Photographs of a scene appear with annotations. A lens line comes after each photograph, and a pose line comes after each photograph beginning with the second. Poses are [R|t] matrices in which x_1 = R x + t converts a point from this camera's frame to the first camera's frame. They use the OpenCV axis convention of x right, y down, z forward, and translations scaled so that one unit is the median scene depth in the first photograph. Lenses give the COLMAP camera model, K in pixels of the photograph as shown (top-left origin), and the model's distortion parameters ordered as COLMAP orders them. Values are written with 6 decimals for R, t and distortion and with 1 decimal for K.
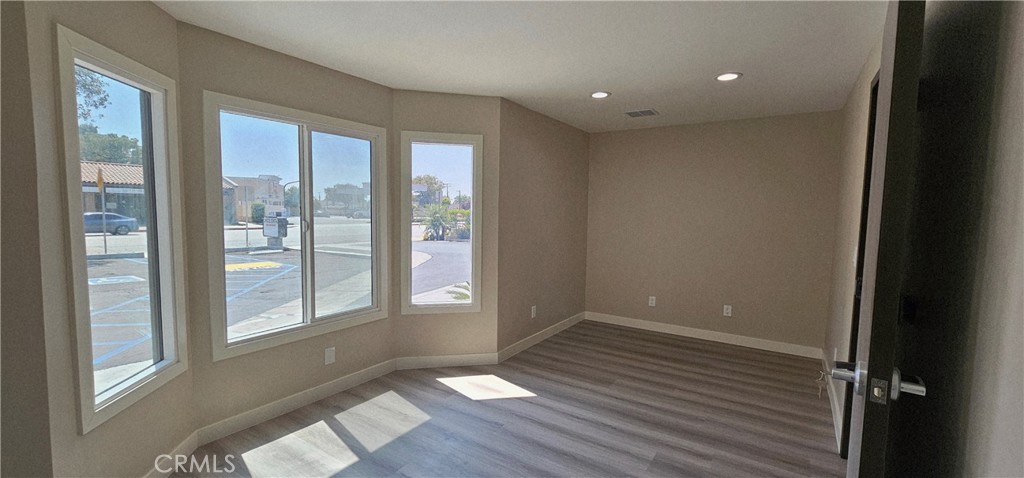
lens RADIAL K [[418.2, 0, 507.3], [0, 418.2, 242.1], [0, 0, 1]] dist [0.001265, -0.001381]
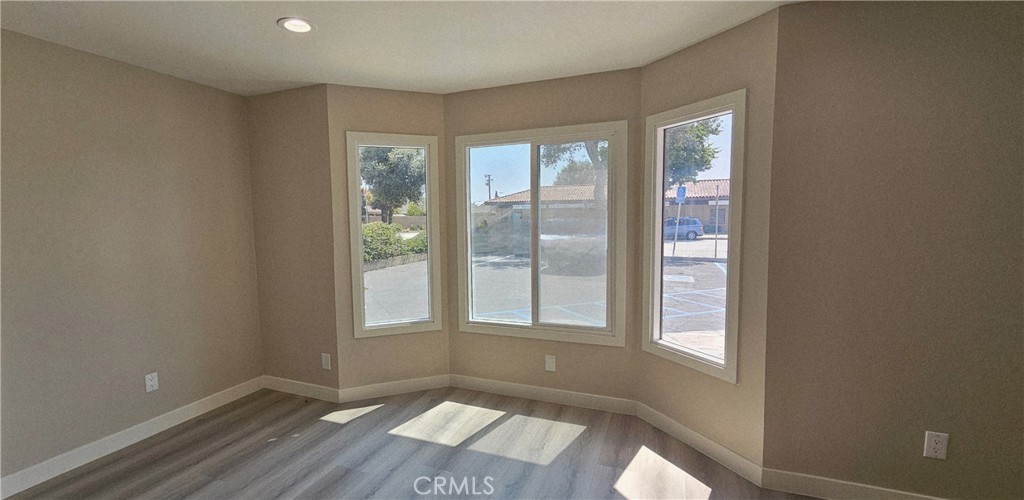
lens RADIAL K [[460.0, 0, 515.7], [0, 460.0, 250.8], [0, 0, 1]] dist [-0.003543, -0.000185]
pose [[0.178796, 0.049931, -0.982618, 0.654549], [-0.053330, 0.997735, 0.040995, -0.044205], [0.982440, 0.045073, 0.181054, 0.704923]]
